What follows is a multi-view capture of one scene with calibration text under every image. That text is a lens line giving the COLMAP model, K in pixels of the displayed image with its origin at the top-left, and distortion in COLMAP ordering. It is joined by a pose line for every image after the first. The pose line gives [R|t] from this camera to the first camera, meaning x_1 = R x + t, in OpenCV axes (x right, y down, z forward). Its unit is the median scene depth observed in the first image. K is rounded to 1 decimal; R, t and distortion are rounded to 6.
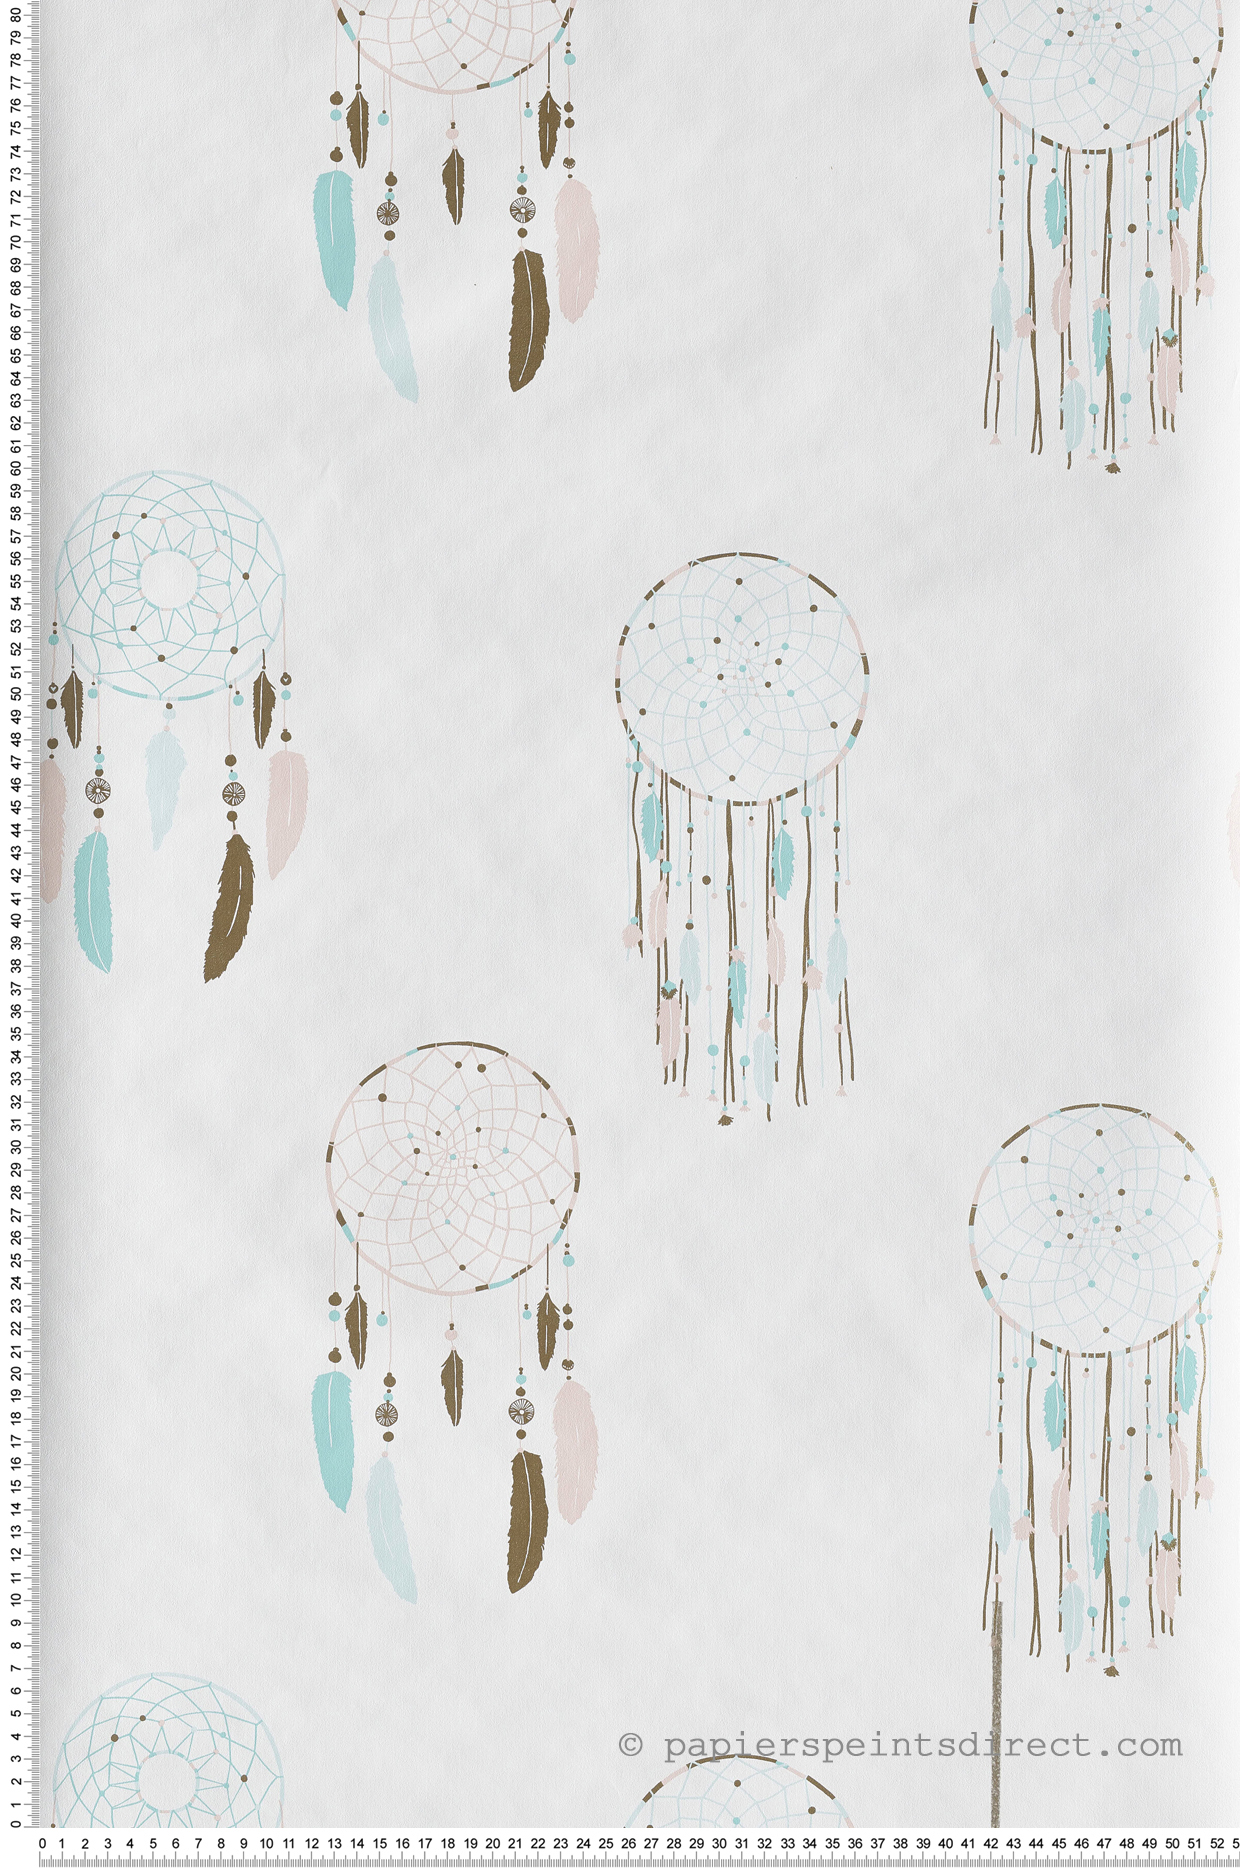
lens RADIAL K [[3296.8, 0, 615.1], [0, 3296.8, 936.2], [0, 0, 1]] dist [0.006098, 0.000000]
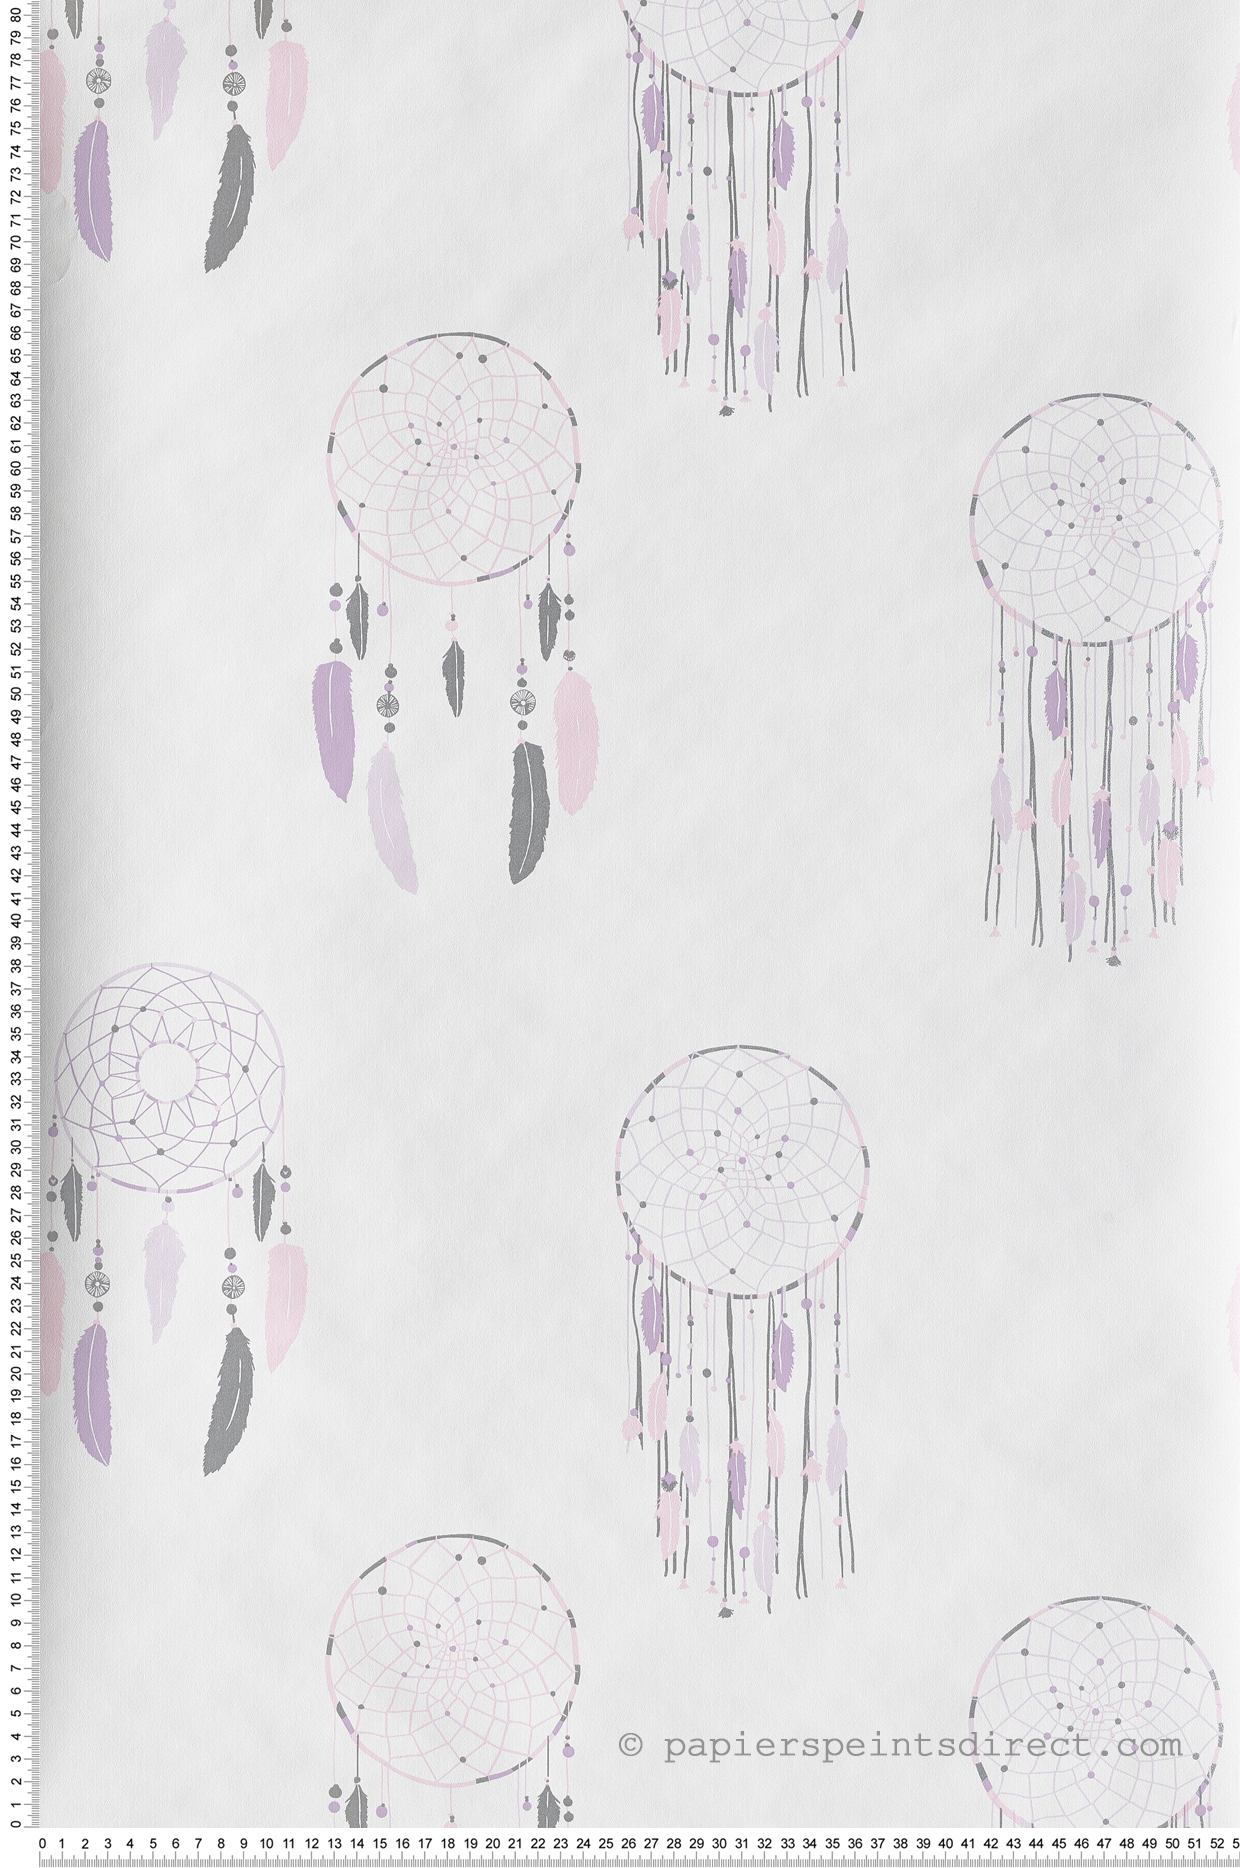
lens RADIAL K [[3296.8, 0, 627.0], [0, 3296.8, 932.9], [0, 0, 1]] dist [0.006098, 0.000000]
pose [[0.999994, 0.000129, 0.003476, 0.000102], [-0.000141, 0.999994, 0.003527, -0.153868], [-0.003476, -0.003528, 0.999988, 0.001120]]
